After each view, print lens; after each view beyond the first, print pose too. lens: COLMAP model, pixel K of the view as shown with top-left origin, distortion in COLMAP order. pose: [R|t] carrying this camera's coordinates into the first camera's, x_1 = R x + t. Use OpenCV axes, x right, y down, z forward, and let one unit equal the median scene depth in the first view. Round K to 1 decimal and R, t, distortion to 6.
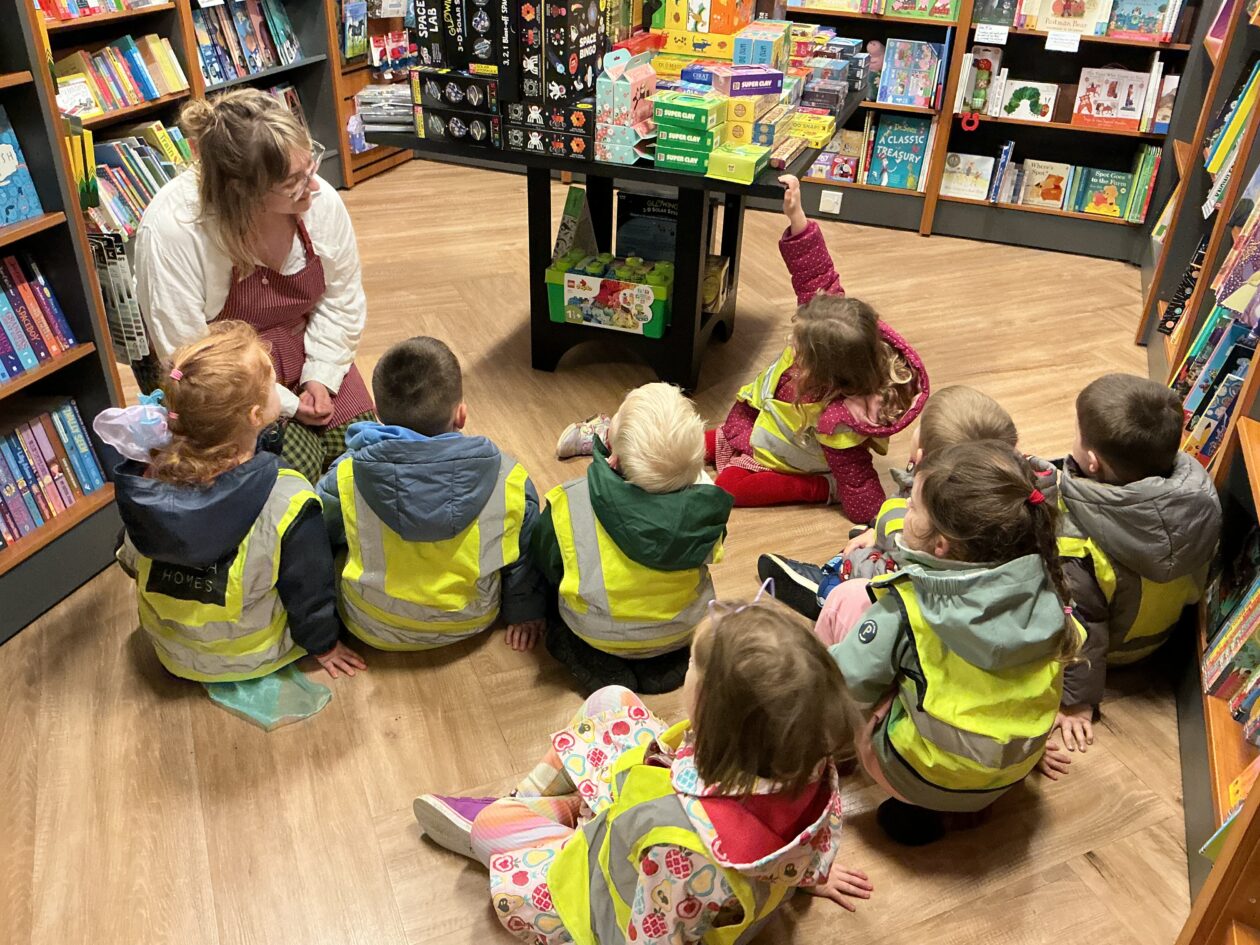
lens RADIAL K [[1048.4, 0, 632.5], [0, 1048.4, 478.8], [0, 0, 1]] dist [0.124142, -0.253982]
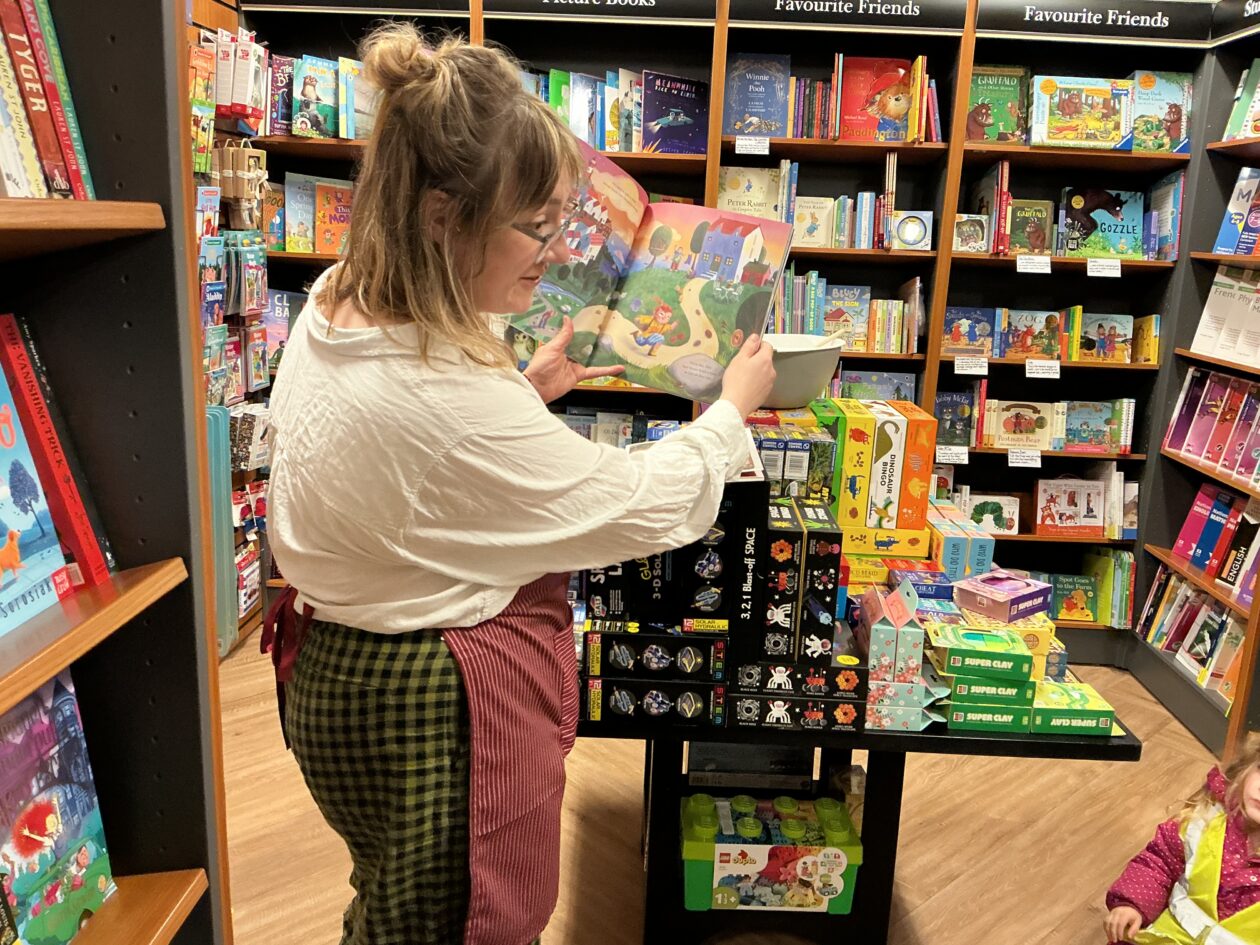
lens RADIAL K [[1042.4, 0, 631.9], [0, 1042.4, 467.6], [0, 0, 1]] dist [0.161395, -0.344458]
pose [[0.944676, -0.067146, 0.321058, -0.369794], [0.163862, 0.944536, -0.284606, -0.270930], [-0.284141, 0.321470, 0.903283, 0.326266]]
